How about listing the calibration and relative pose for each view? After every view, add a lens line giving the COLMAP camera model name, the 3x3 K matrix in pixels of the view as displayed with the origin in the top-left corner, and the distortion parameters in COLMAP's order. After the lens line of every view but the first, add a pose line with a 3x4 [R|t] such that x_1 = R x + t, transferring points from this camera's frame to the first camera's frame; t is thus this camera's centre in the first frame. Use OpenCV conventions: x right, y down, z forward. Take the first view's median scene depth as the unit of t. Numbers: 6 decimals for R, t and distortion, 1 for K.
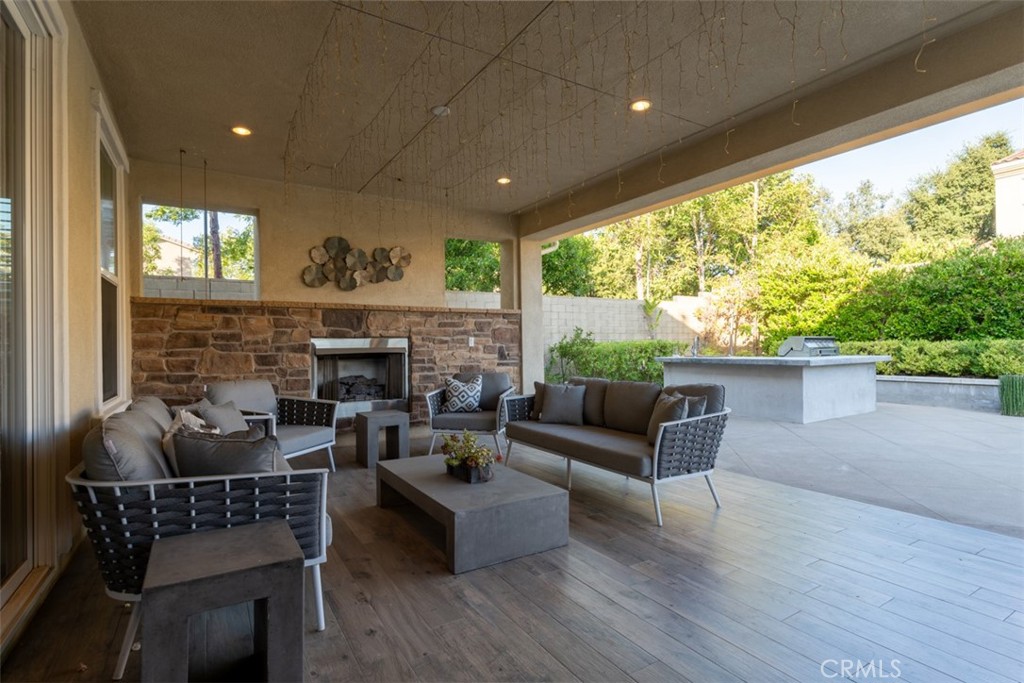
lens RADIAL K [[505.3, 0, 512.6], [0, 505.3, 343.9], [0, 0, 1]] dist [-0.001918, 0.000242]
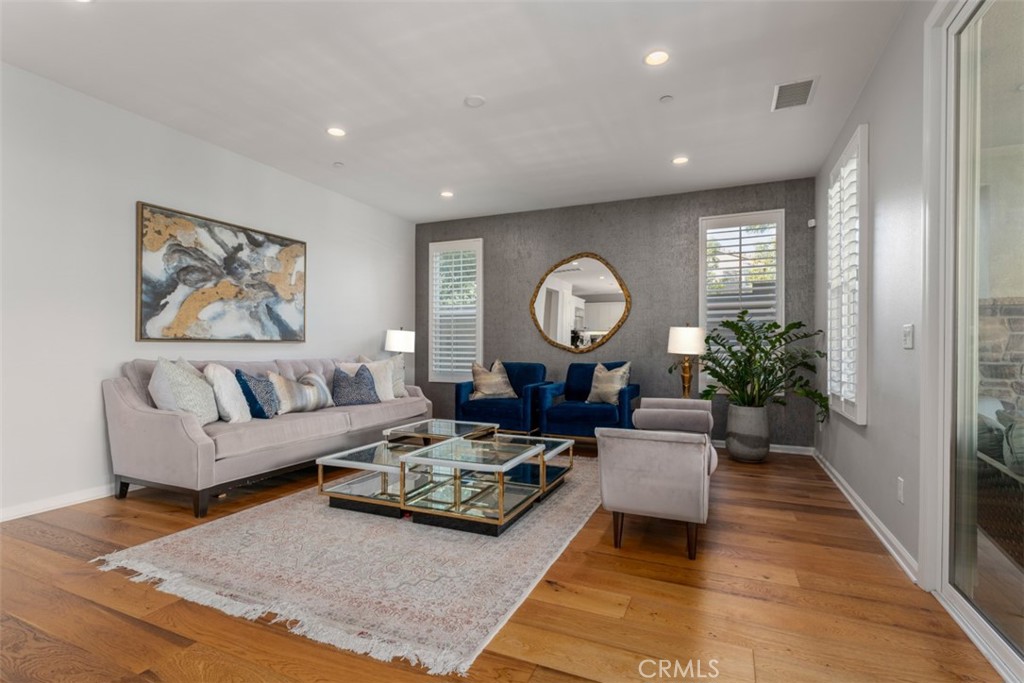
lens RADIAL K [[482.7, 0, 509.6], [0, 482.7, 346.0], [0, 0, 1]] dist [-0.001753, -0.001296]
pose [[0.559028, 0.013357, -0.829041, -0.268146], [-0.008339, 0.999910, 0.010487, -0.009234], [0.829107, 0.001050, 0.559089, -0.072698]]
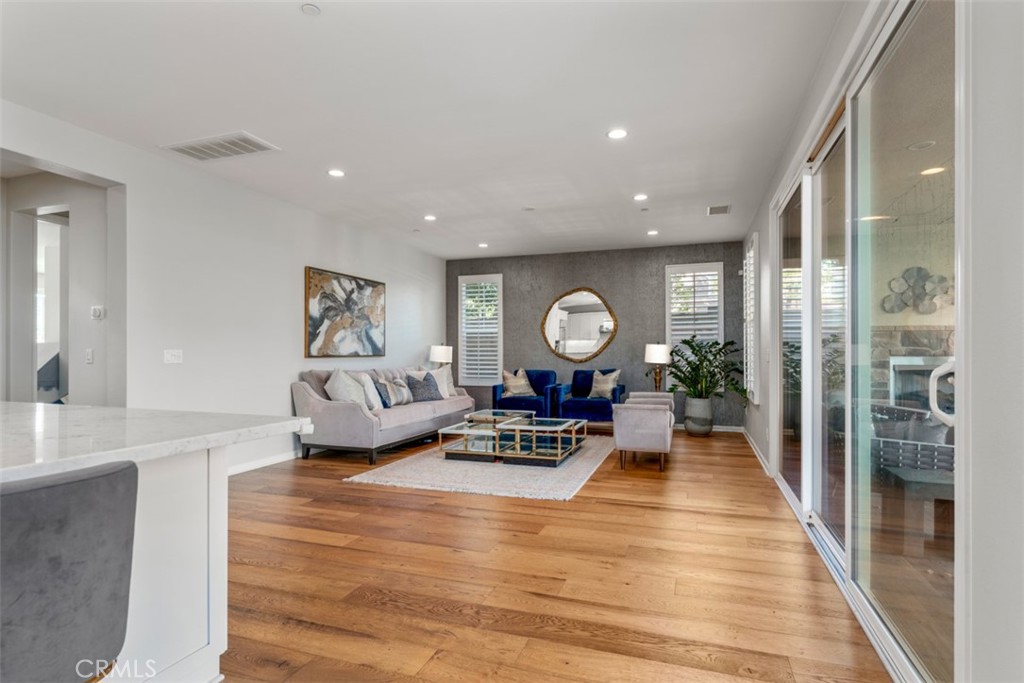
lens RADIAL K [[520.7, 0, 504.0], [0, 520.7, 346.9], [0, 0, 1]] dist [-0.012132, 0.000916]
pose [[0.614396, 0.003487, -0.788990, 0.002533], [-0.004174, 0.999991, 0.001169, -0.029847], [0.788987, 0.002575, 0.614405, -0.456251]]
